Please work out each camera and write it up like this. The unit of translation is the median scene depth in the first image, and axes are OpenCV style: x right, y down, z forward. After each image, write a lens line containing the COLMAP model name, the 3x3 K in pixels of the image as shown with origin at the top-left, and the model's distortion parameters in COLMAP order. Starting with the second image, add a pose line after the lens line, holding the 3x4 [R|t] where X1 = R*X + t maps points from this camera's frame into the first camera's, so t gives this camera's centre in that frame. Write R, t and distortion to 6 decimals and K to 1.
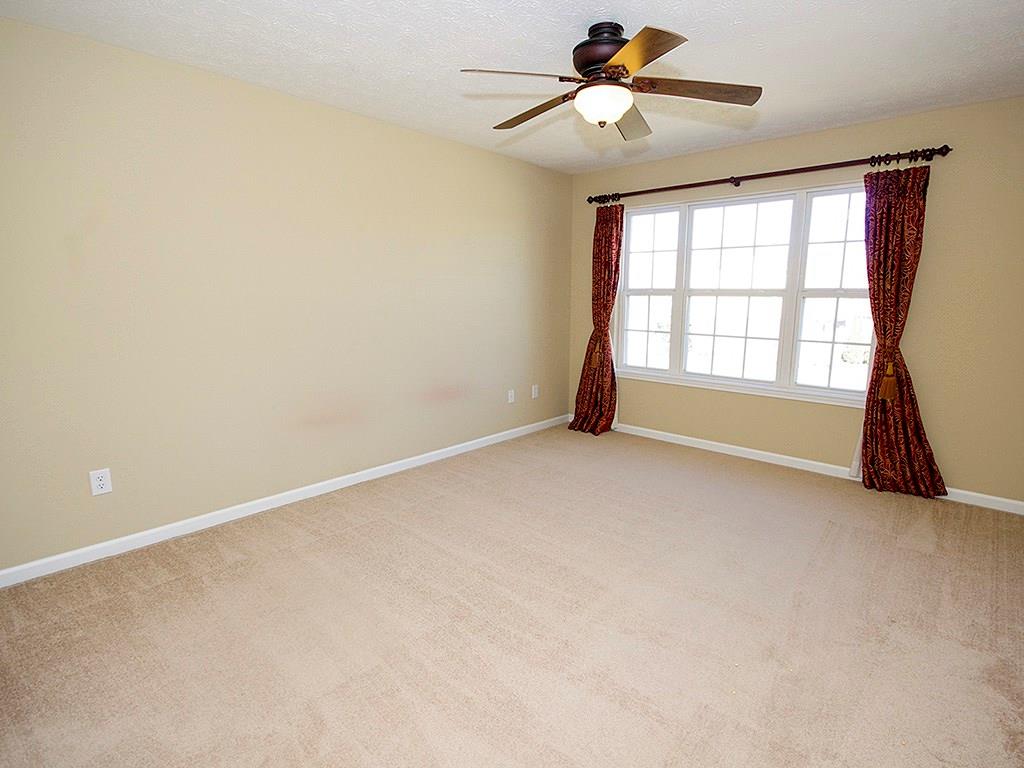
lens RADIAL K [[513.3, 0, 511.3], [0, 513.3, 381.5], [0, 0, 1]] dist [-0.000492, -0.000055]
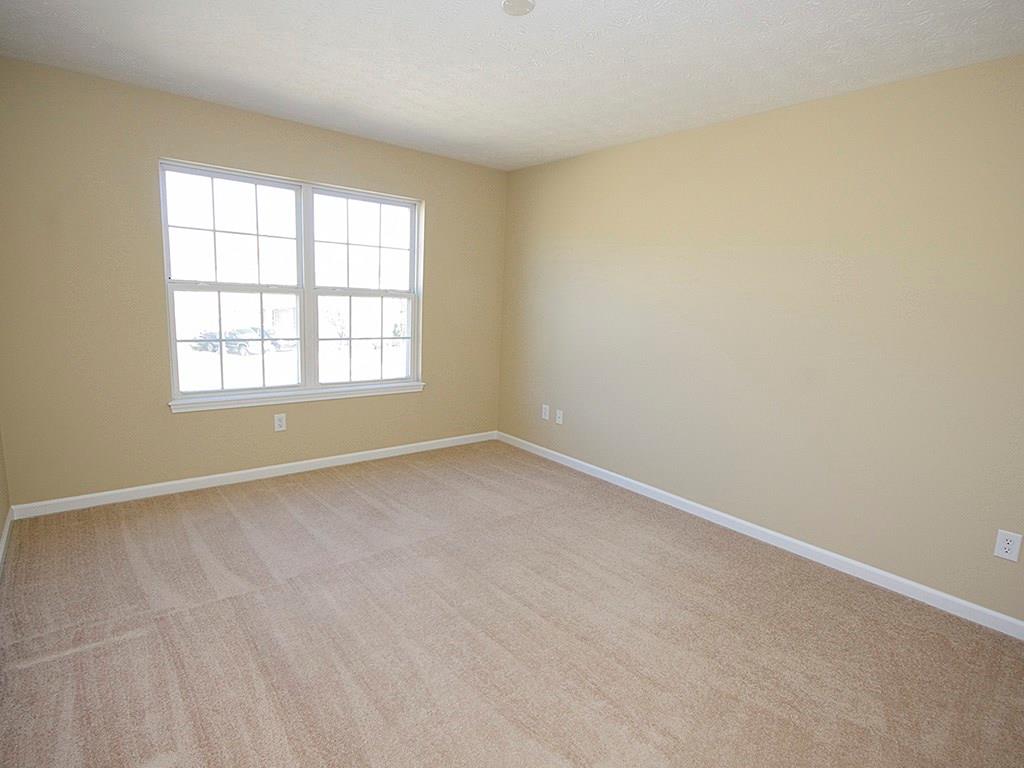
lens RADIAL K [[620.5, 0, 512.0], [0, 620.5, 384.0], [0, 0, 1]] dist [0.001252, 0.000280]
pose [[0.082643, -0.137906, 0.986991, -0.616801], [0.133381, 0.983000, 0.126180, -0.100016], [-0.987613, 0.121218, 0.099632, 0.551349]]
